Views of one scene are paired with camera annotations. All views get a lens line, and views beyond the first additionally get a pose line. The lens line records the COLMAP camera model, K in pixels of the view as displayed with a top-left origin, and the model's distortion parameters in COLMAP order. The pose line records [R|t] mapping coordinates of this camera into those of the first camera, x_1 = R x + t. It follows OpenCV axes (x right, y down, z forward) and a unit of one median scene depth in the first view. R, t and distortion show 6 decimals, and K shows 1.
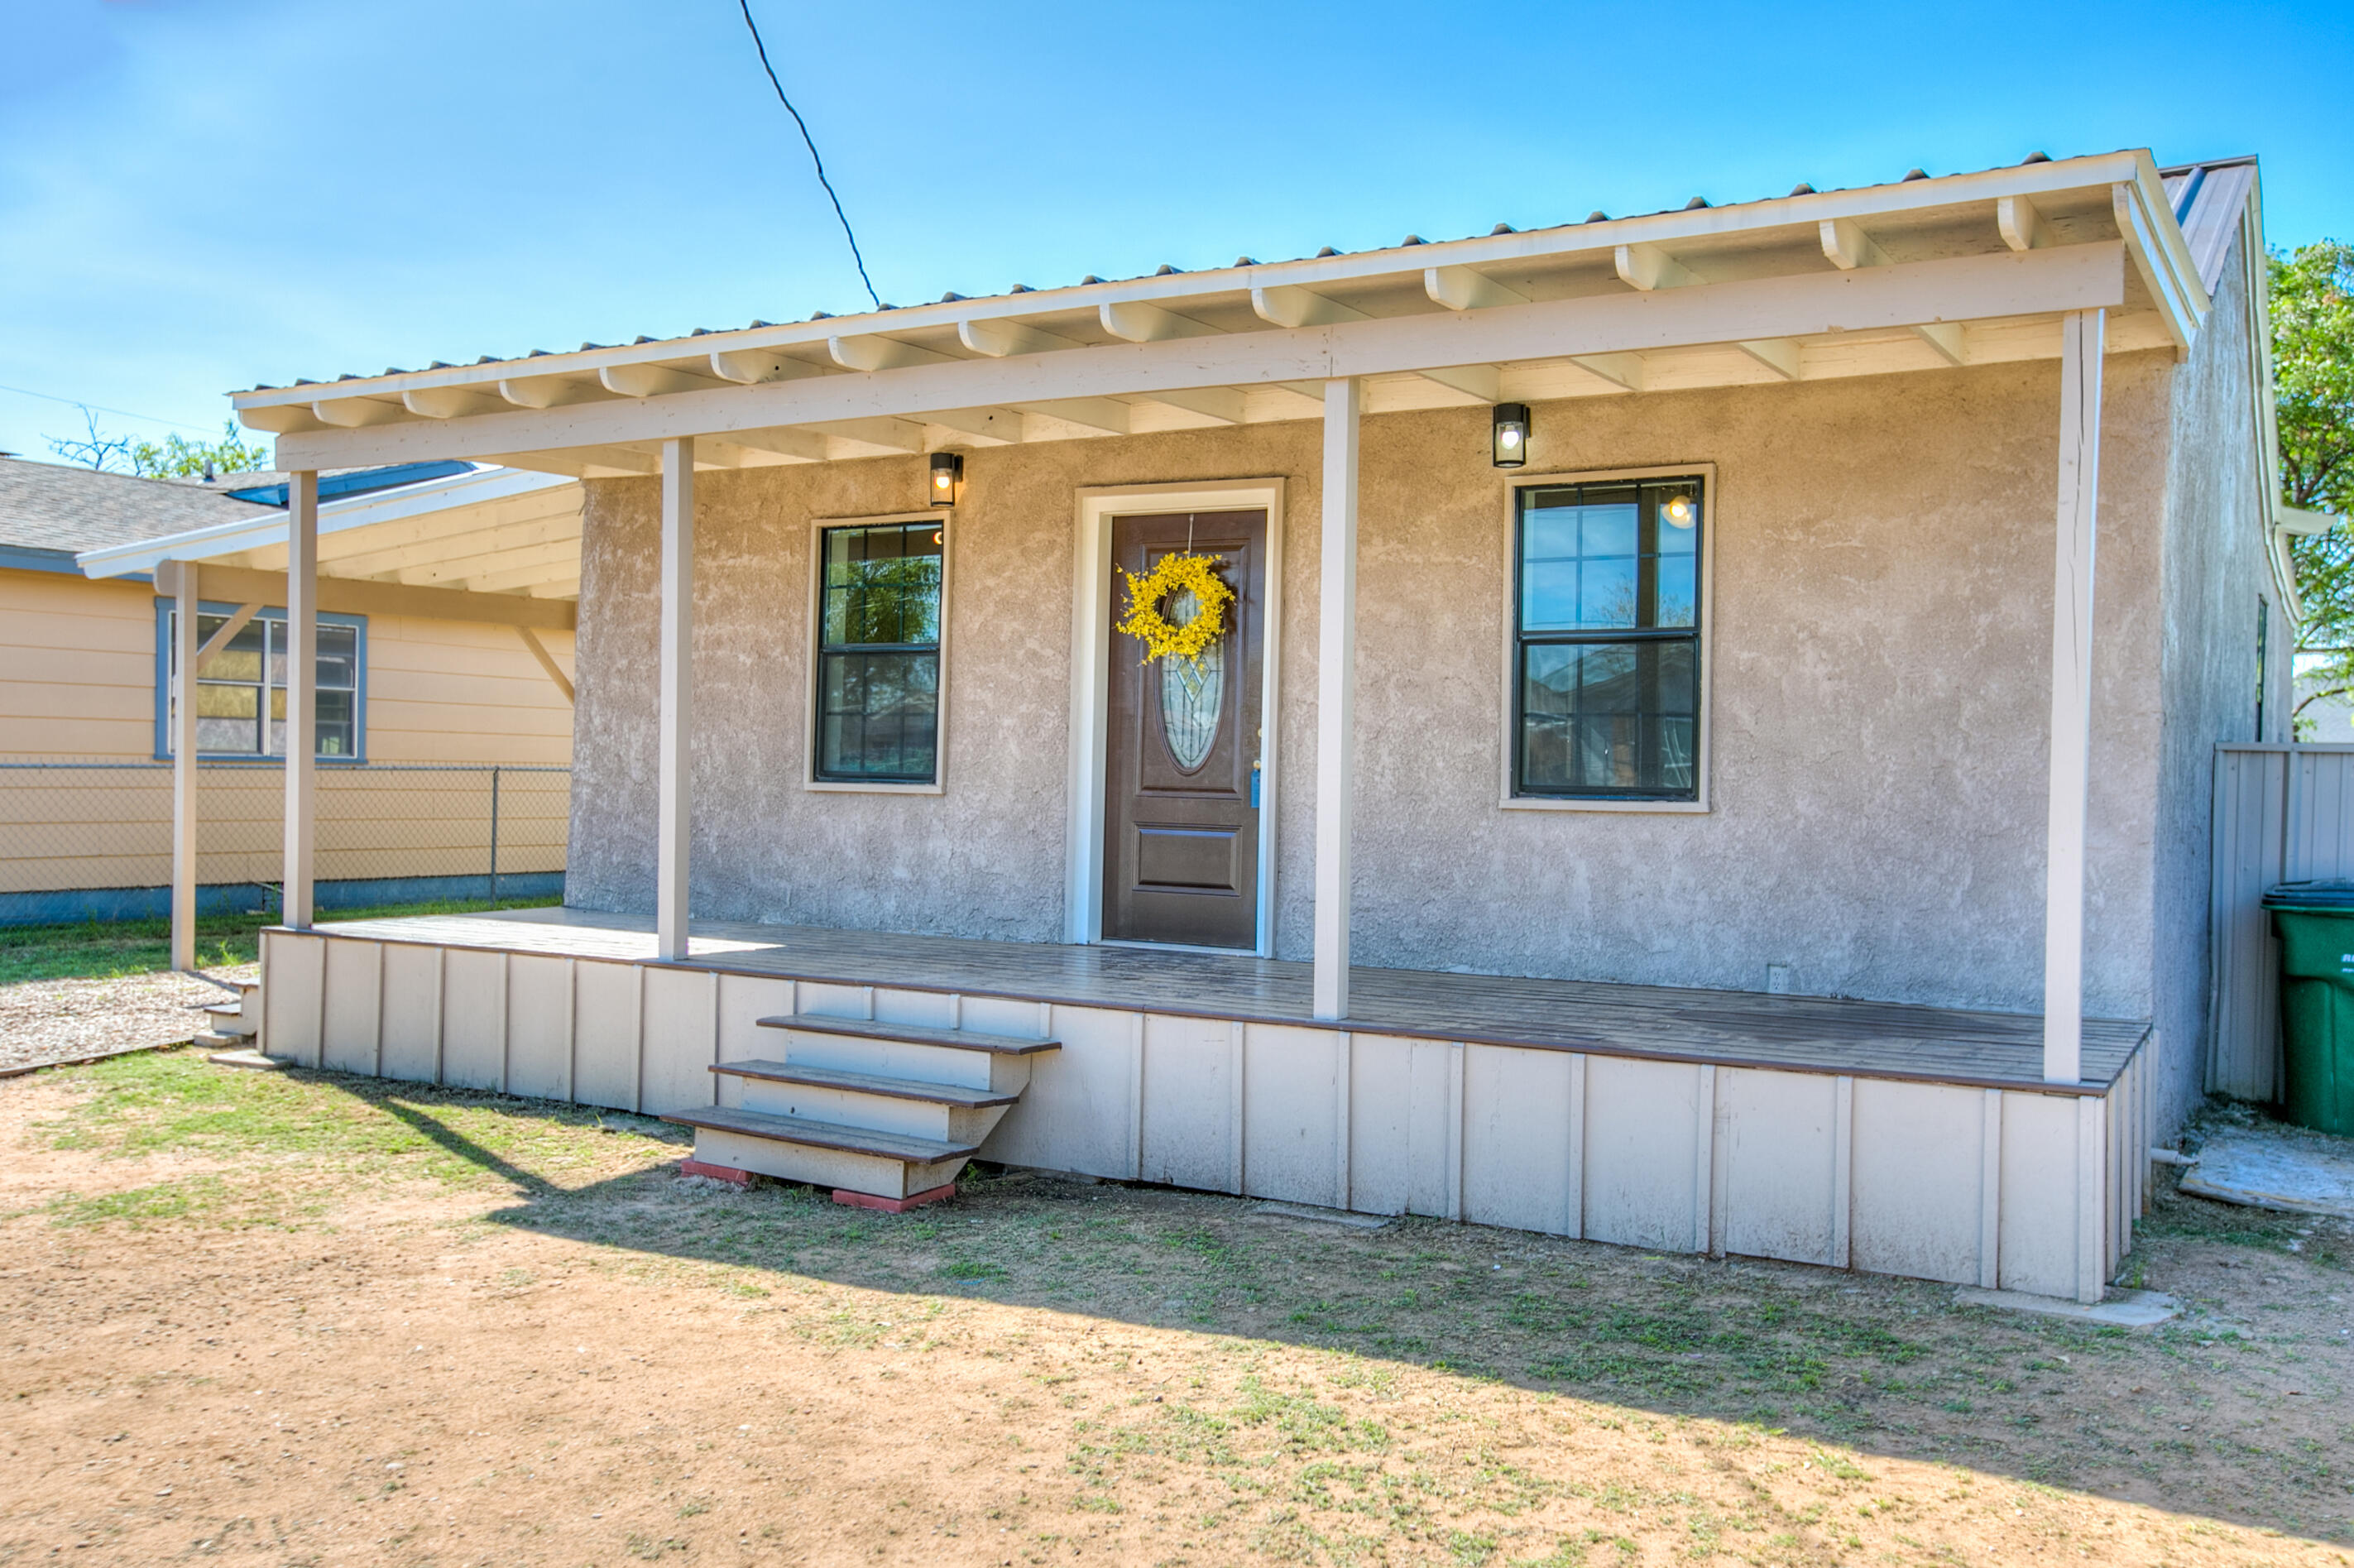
lens RADIAL K [[2052.6, 0, 1174.9], [0, 2052.6, 796.8], [0, 0, 1]] dist [0.012167, 0.004327]
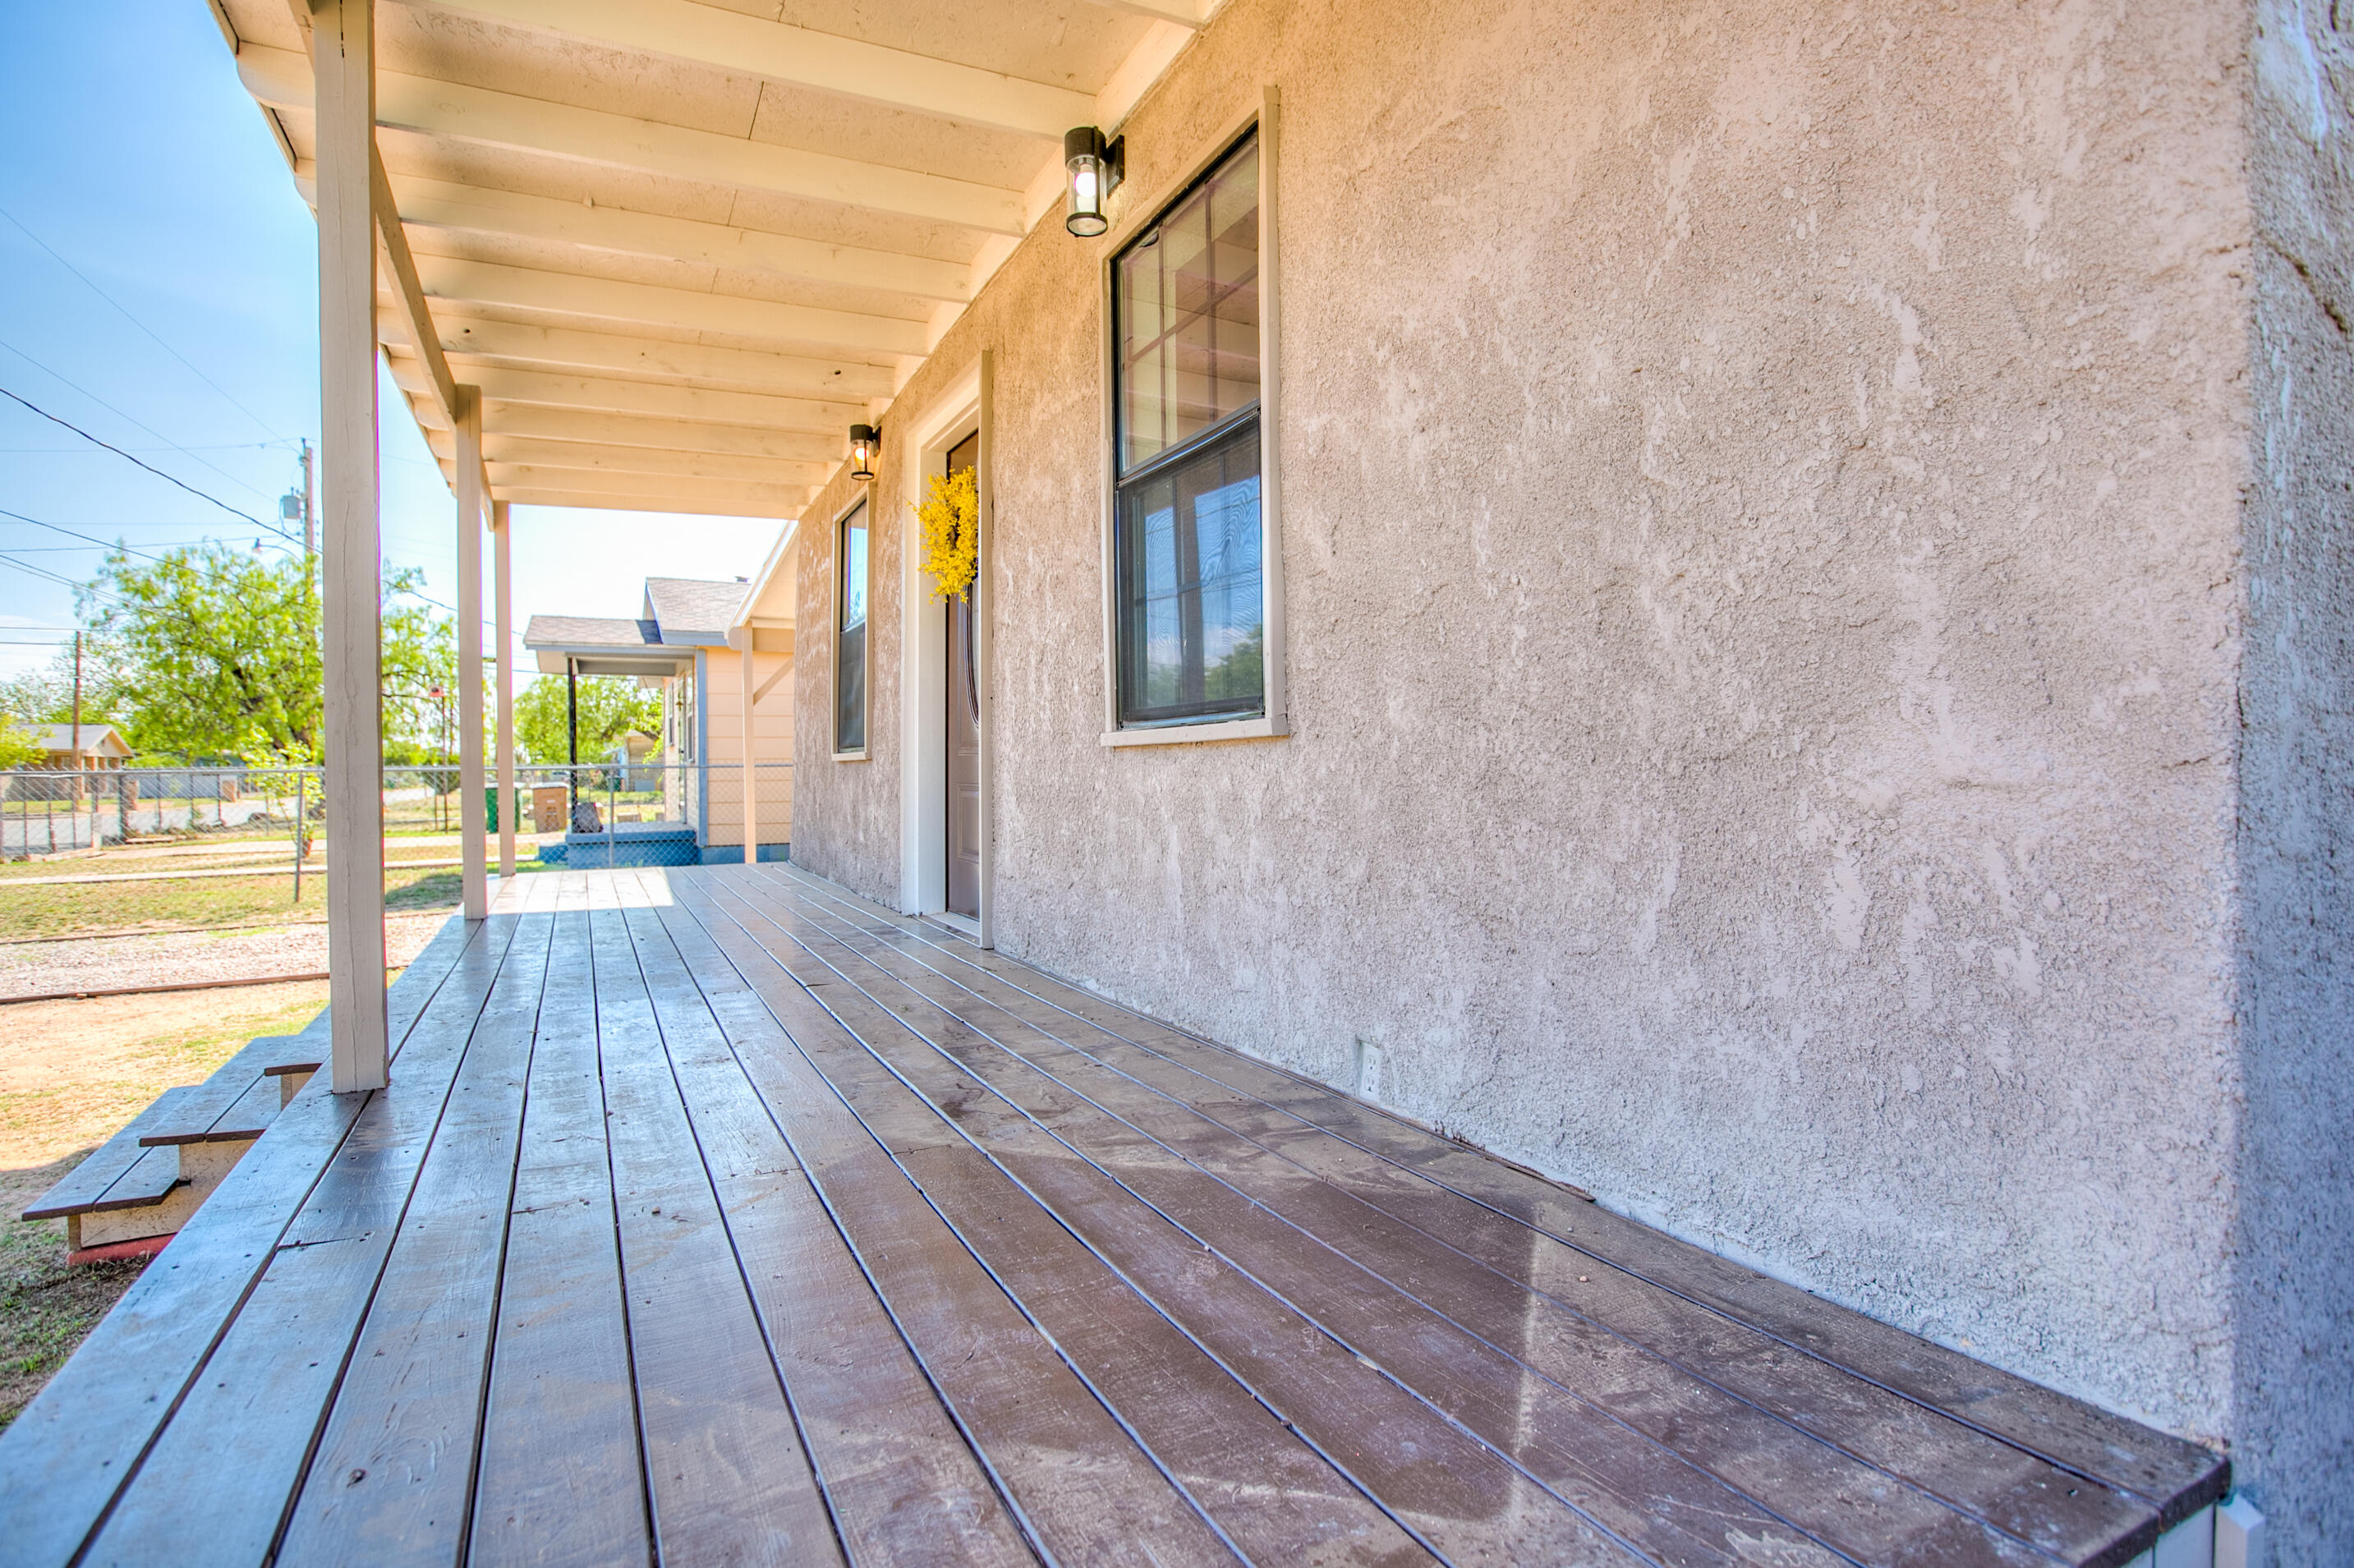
lens RADIAL K [[1177.9, 0, 1169.7], [0, 1177.9, 775.4], [0, 0, 1]] dist [-0.052939, 0.030166]
pose [[0.842526, -0.022698, -0.538177, 0.366803], [0.017016, 0.999735, -0.015525, 0.020186], [0.538387, 0.003922, 0.842689, 0.672508]]
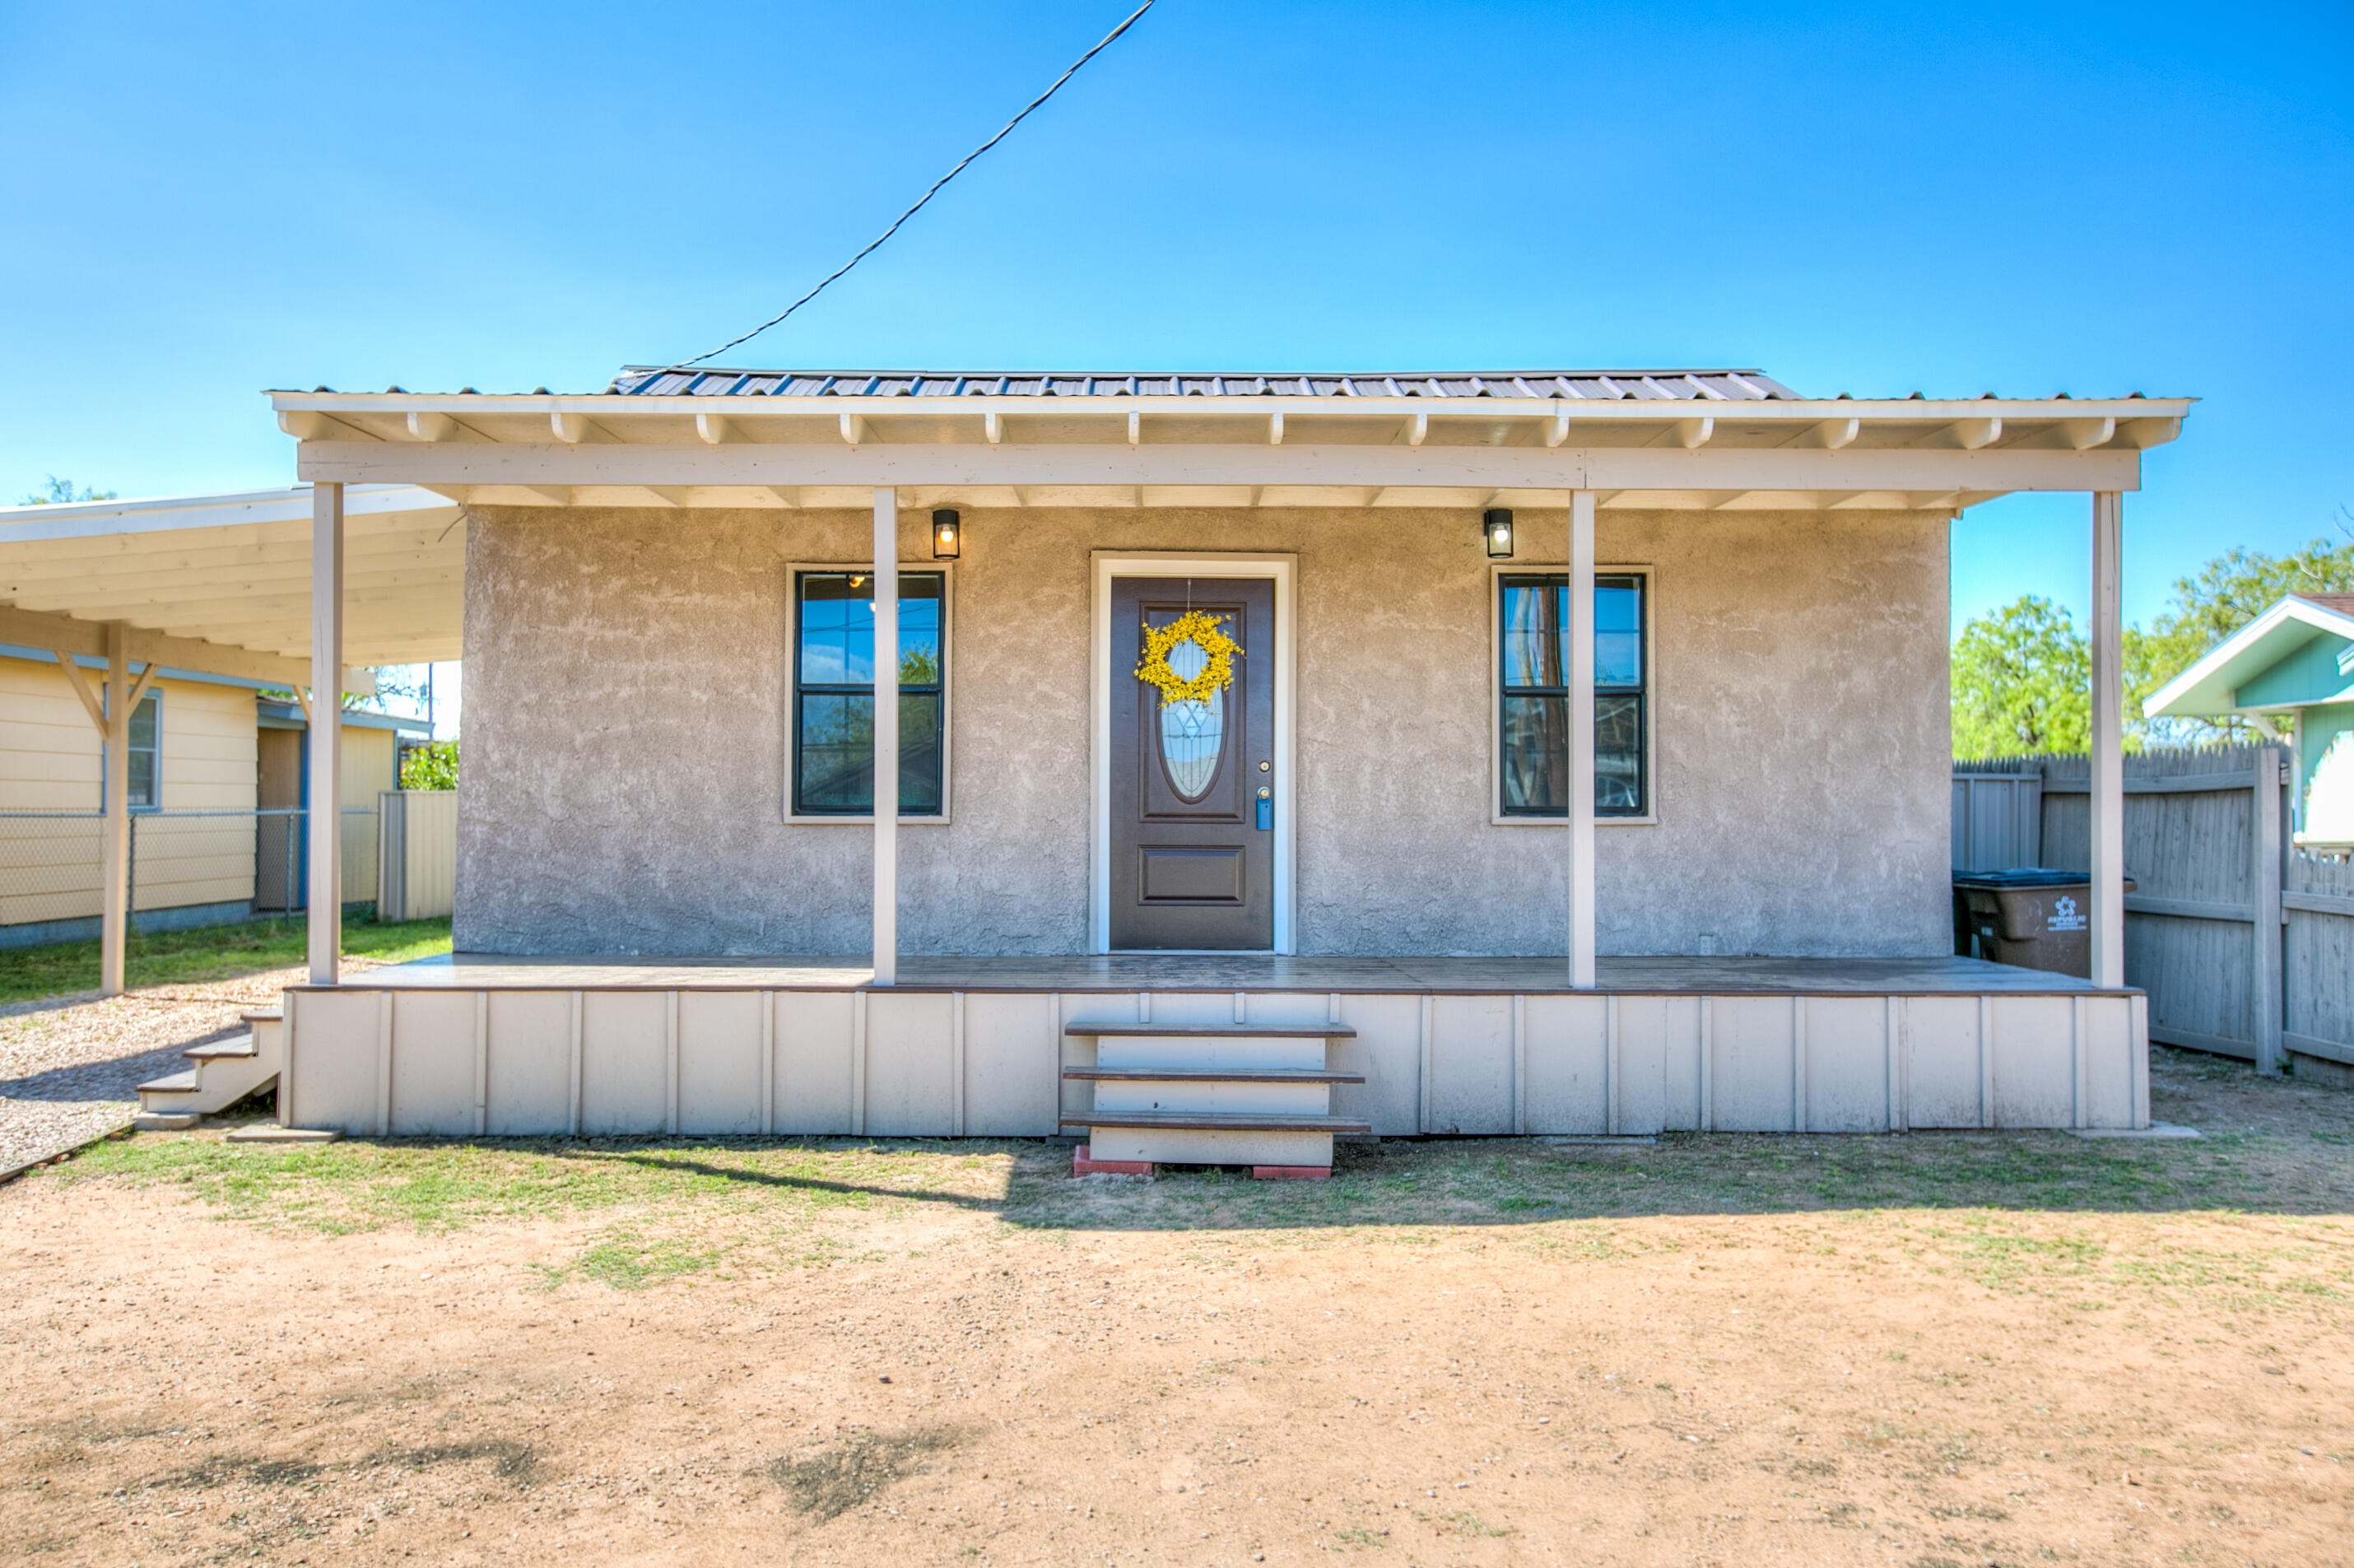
lens RADIAL K [[1883.7, 0, 1177.0], [0, 1883.7, 784.0], [0, 0, 1]] dist [0.008643, 0.004287]
pose [[0.853091, -0.006741, 0.521719, -0.599130], [0.019929, 0.999608, -0.019671, -0.000451], [-0.521381, 0.027178, 0.852891, 0.101851]]
